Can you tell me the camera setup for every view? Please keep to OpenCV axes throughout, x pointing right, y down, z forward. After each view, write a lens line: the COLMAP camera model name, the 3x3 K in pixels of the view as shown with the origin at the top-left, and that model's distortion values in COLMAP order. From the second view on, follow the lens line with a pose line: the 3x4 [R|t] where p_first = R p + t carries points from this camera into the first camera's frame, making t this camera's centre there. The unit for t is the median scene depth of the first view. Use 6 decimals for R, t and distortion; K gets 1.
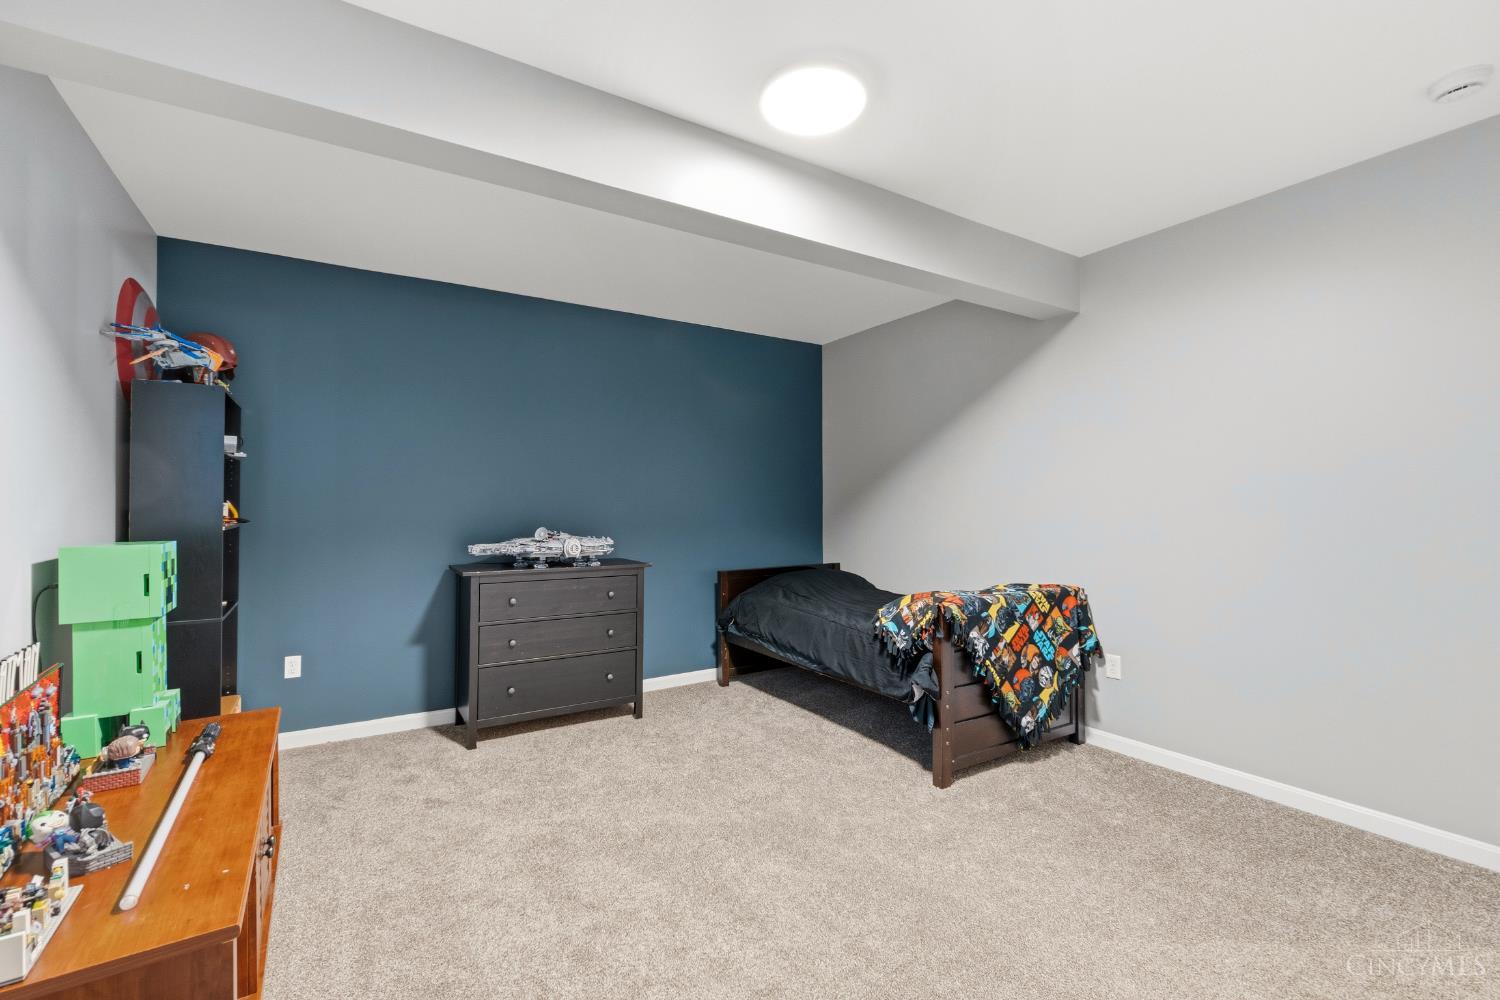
lens RADIAL K [[650.1, 0, 735.0], [0, 650.1, 499.2], [0, 0, 1]] dist [-0.015886, 0.000789]
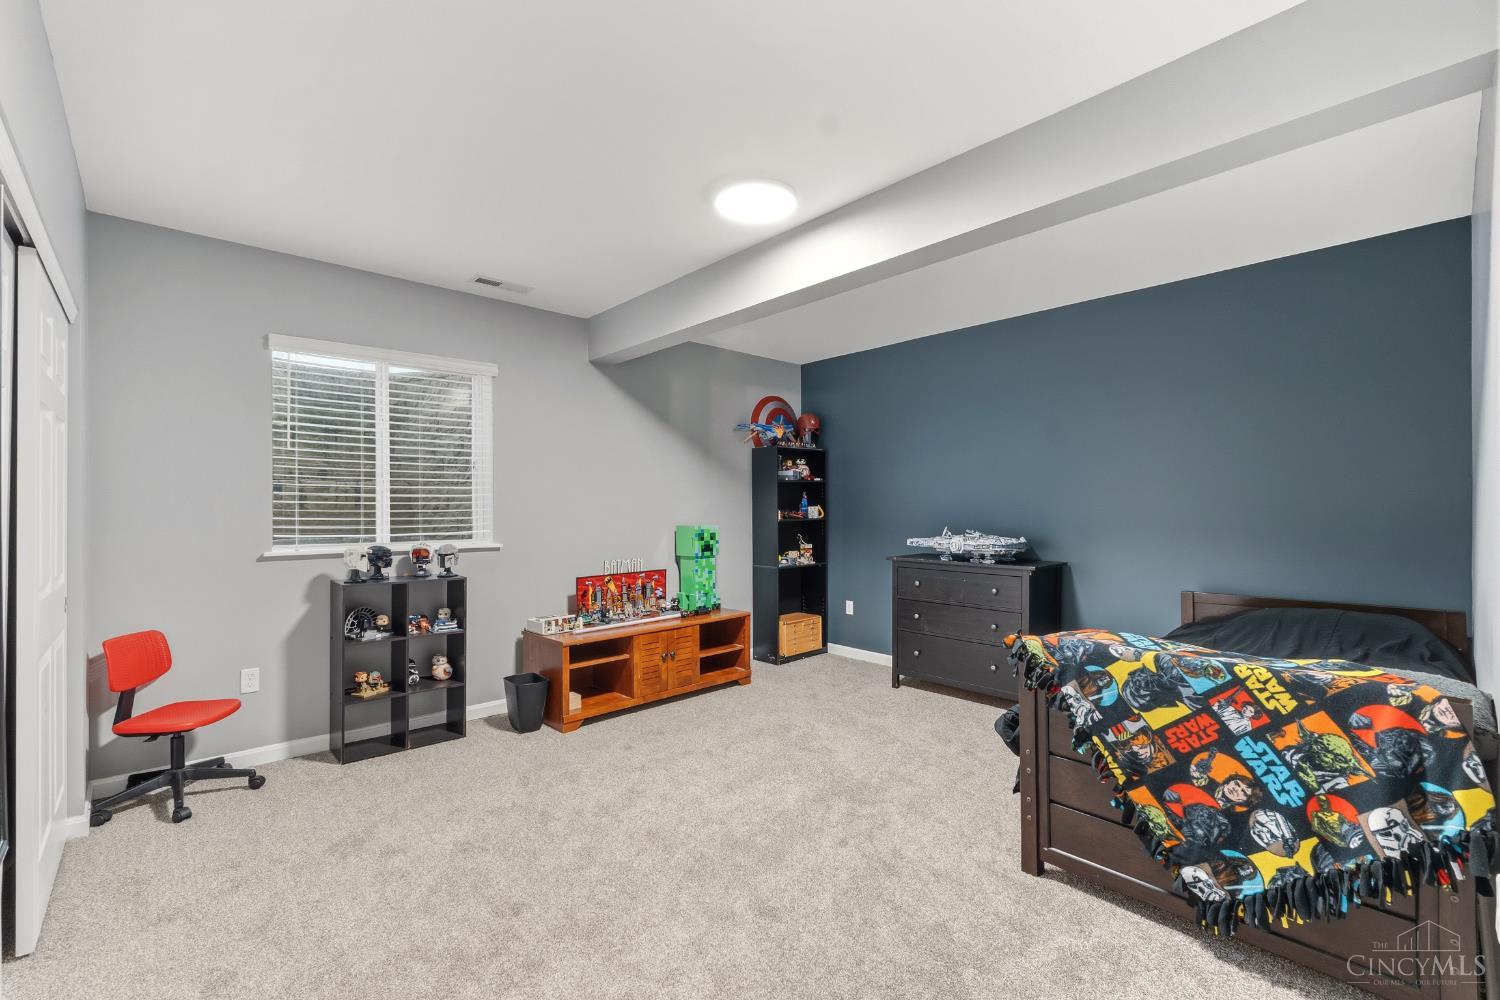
lens RADIAL K [[650.1, 0, 735.0], [0, 650.1, 499.2], [0, 0, 1]] dist [-0.015886, 0.000789]
pose [[0.167601, -0.010729, -0.985797, 0.939150], [0.013479, 0.999872, -0.008591, -0.001908], [0.985763, -0.011848, 0.167724, 0.478605]]
